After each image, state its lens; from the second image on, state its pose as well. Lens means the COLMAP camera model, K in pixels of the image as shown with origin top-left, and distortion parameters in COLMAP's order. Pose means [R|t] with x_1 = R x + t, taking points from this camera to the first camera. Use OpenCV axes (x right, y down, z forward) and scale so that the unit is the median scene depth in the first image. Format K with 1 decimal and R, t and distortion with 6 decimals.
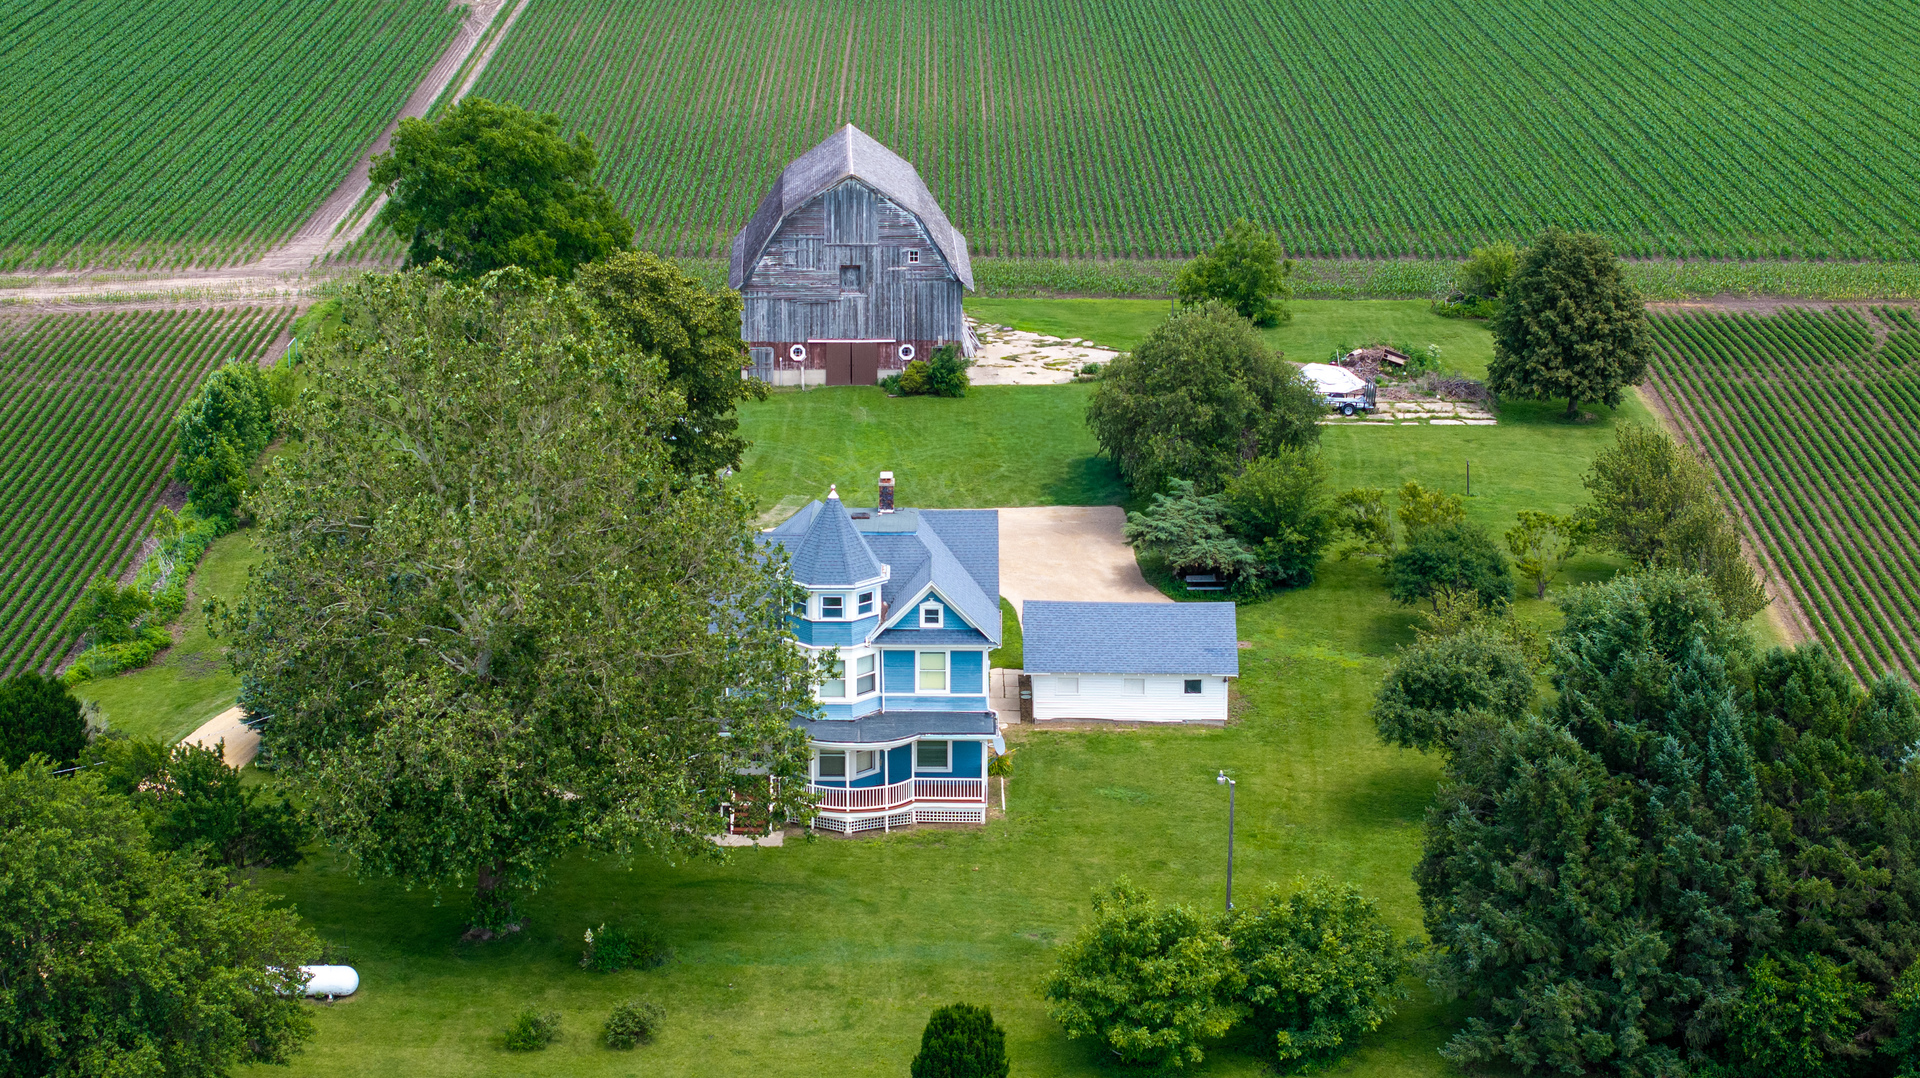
lens RADIAL K [[3888.6, 0, 960.0], [0, 3888.6, 539.0], [0, 0, 1]] dist [-0.080226, -0.171684]
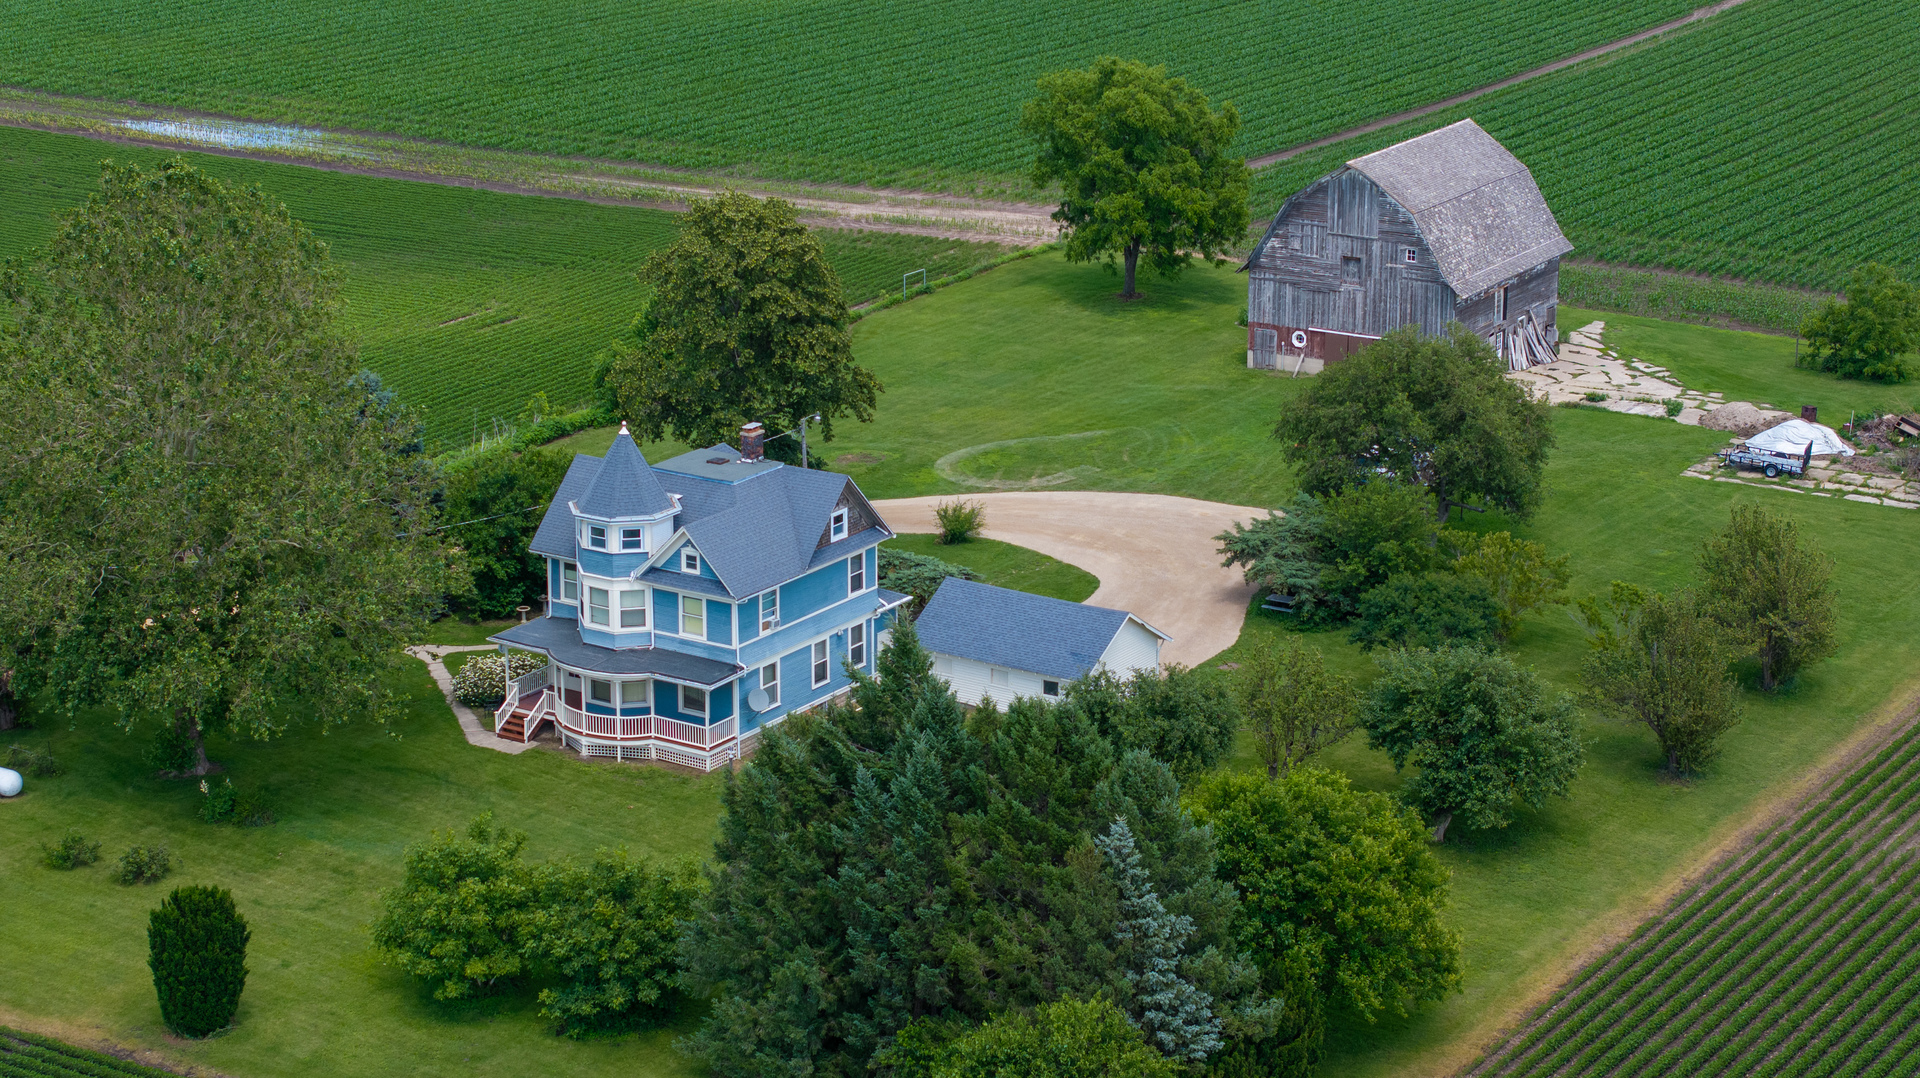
lens RADIAL K [[3888.6, 0, 960.0], [0, 3888.6, 539.0], [0, 0, 1]] dist [-0.080226, -0.171684]
pose [[0.839382, 0.149006, -0.522719, 0.422062], [-0.146762, 0.988102, 0.045996, -0.031402], [0.523353, 0.038107, 0.851263, 0.119558]]
